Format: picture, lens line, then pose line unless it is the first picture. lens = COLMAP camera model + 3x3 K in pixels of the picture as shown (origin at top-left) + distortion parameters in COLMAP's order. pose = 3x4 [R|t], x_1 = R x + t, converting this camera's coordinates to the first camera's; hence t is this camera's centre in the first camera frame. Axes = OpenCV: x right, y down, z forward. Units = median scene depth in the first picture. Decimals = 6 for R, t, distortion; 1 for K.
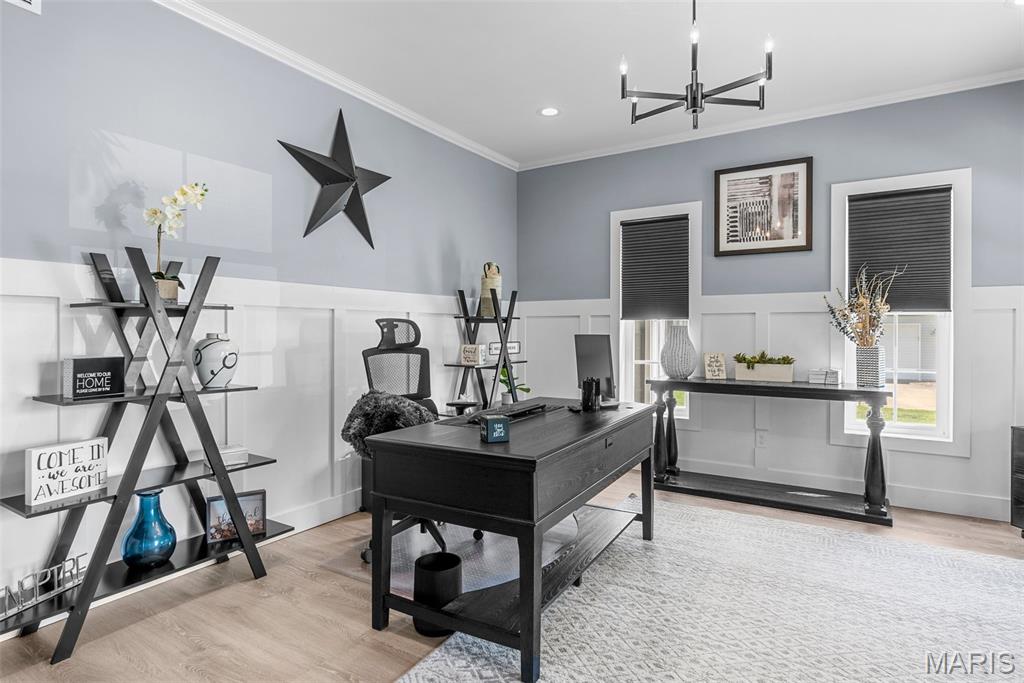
lens RADIAL K [[545.4, 0, 512.8], [0, 545.4, 331.8], [0, 0, 1]] dist [-0.000078, 0.000030]
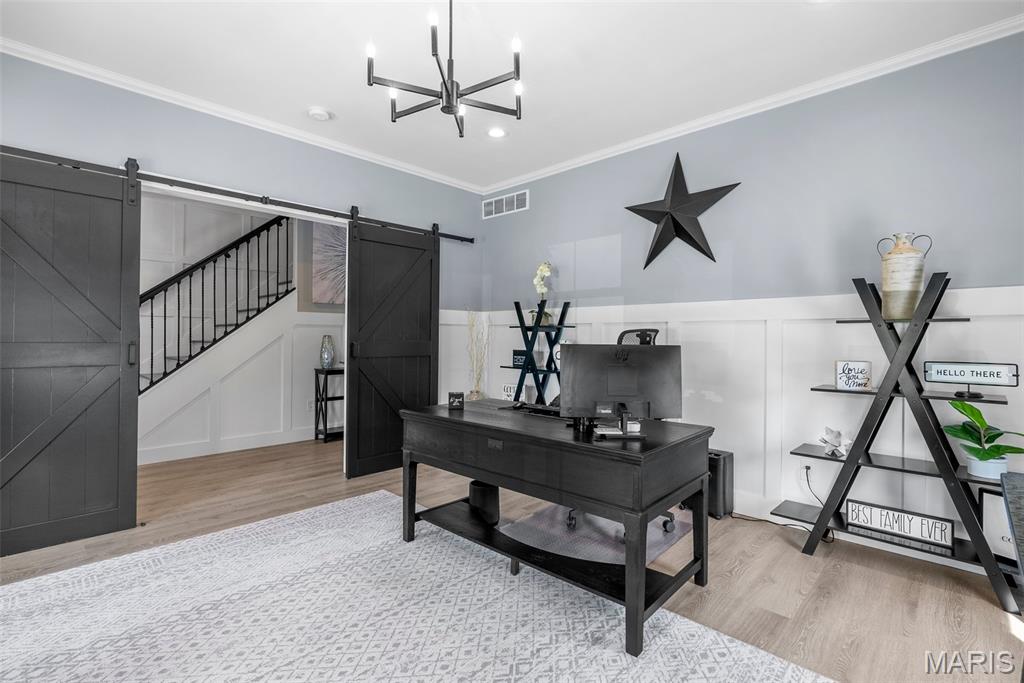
lens RADIAL K [[468.9, 0, 514.6], [0, 468.9, 338.7], [0, 0, 1]] dist [-0.000812, -0.000013]
pose [[-0.212783, -0.001206, -0.977099, 0.851382], [-0.011858, 0.999929, 0.001348, -0.001794], [0.977027, 0.011873, -0.212782, 0.989155]]
